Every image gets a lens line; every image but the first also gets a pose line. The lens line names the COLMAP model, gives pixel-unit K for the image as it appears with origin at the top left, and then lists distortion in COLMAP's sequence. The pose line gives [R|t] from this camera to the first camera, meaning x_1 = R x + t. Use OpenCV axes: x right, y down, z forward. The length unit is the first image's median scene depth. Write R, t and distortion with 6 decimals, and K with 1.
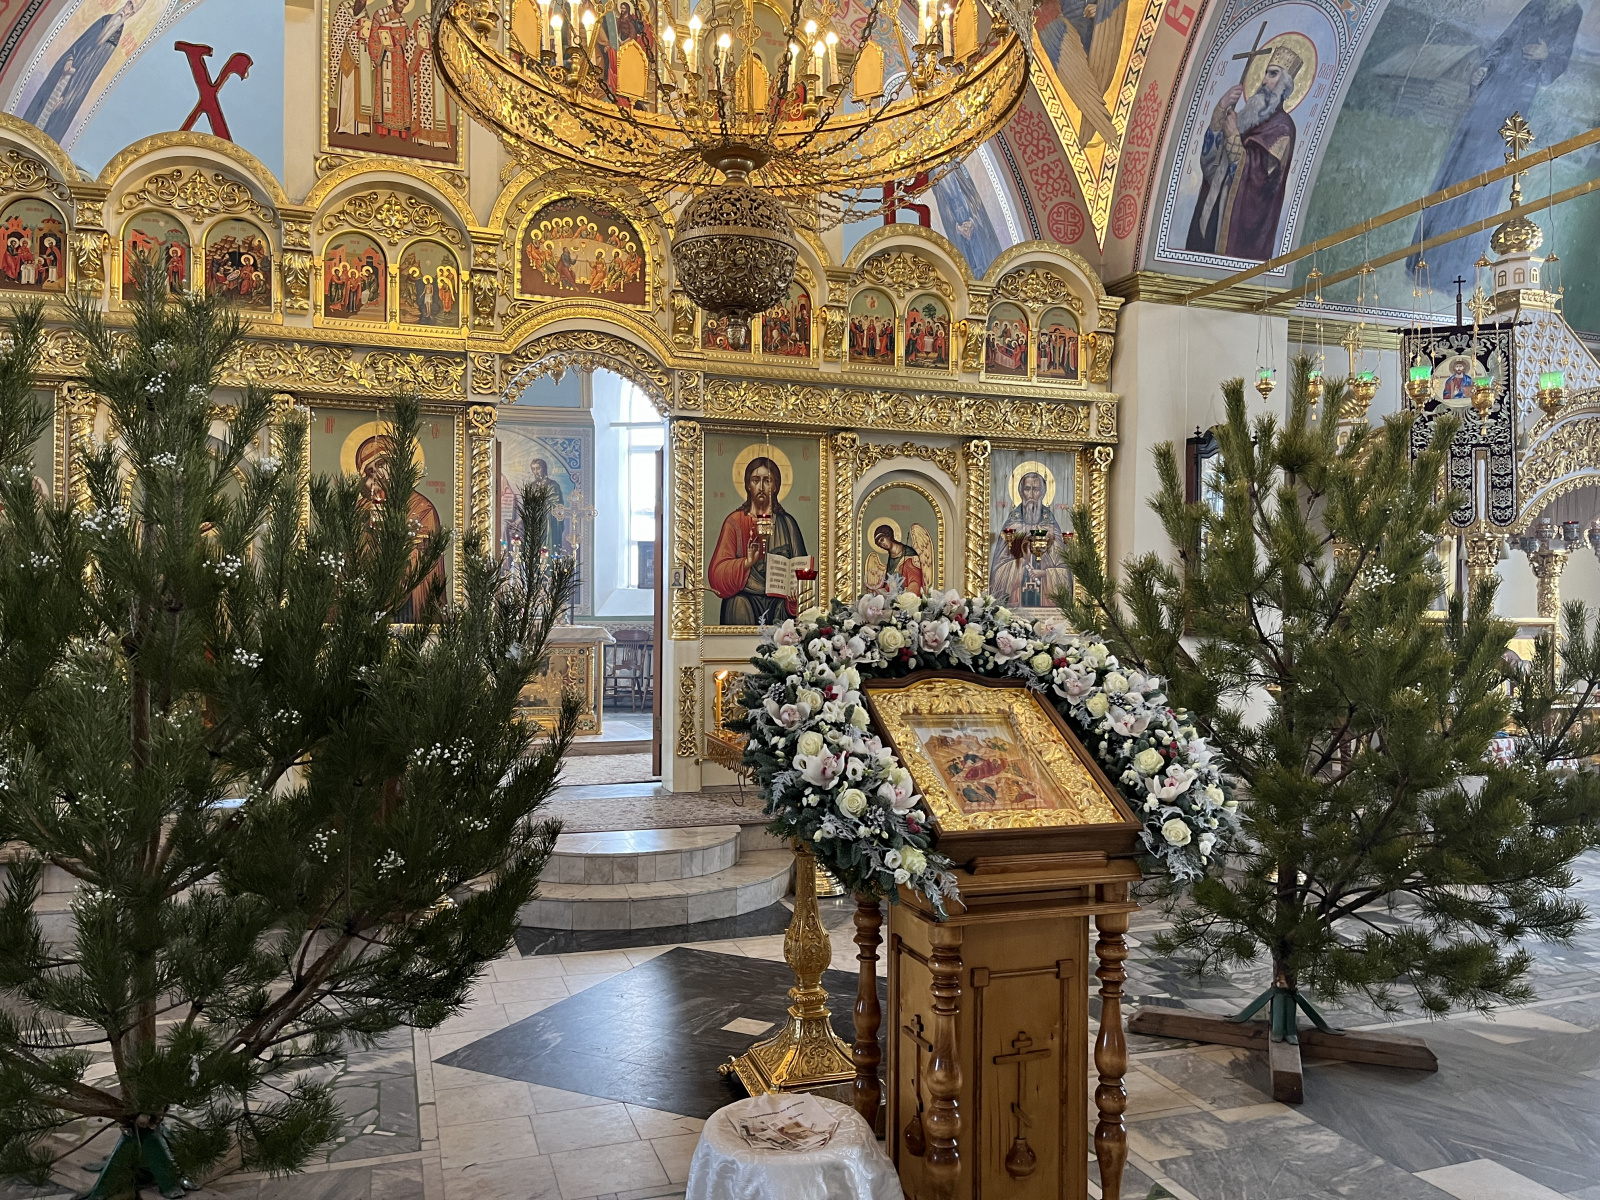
lens RADIAL K [[1205.8, 0, 808.0], [0, 1205.8, 612.2], [0, 0, 1]] dist [0.066759, -0.091180]
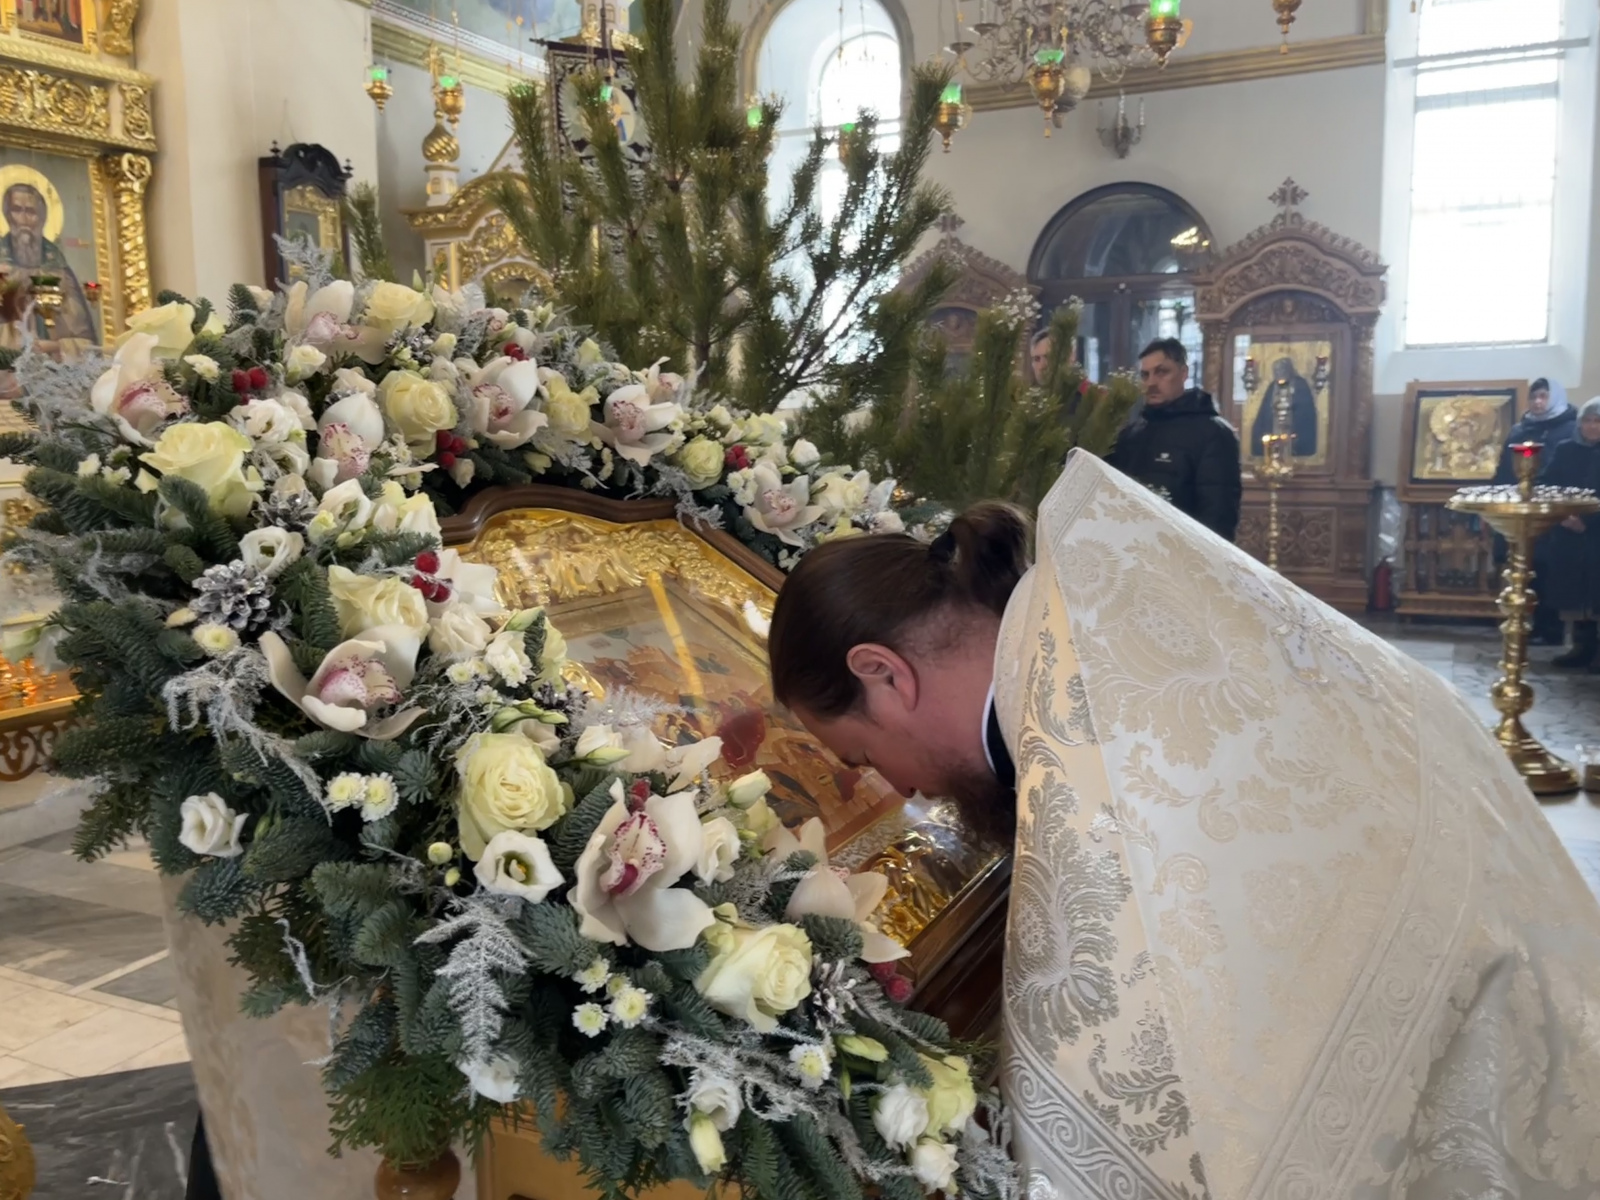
lens RADIAL K [[1338.5, 0, 812.8], [0, 1338.5, 610.6], [0, 0, 1]] dist [0.004631, -0.034643]
pose [[0.698966, -0.114242, 0.705971, -0.047974], [0.013210, 0.989052, 0.146972, 0.009288], [-0.715033, -0.093402, 0.692823, 0.234650]]
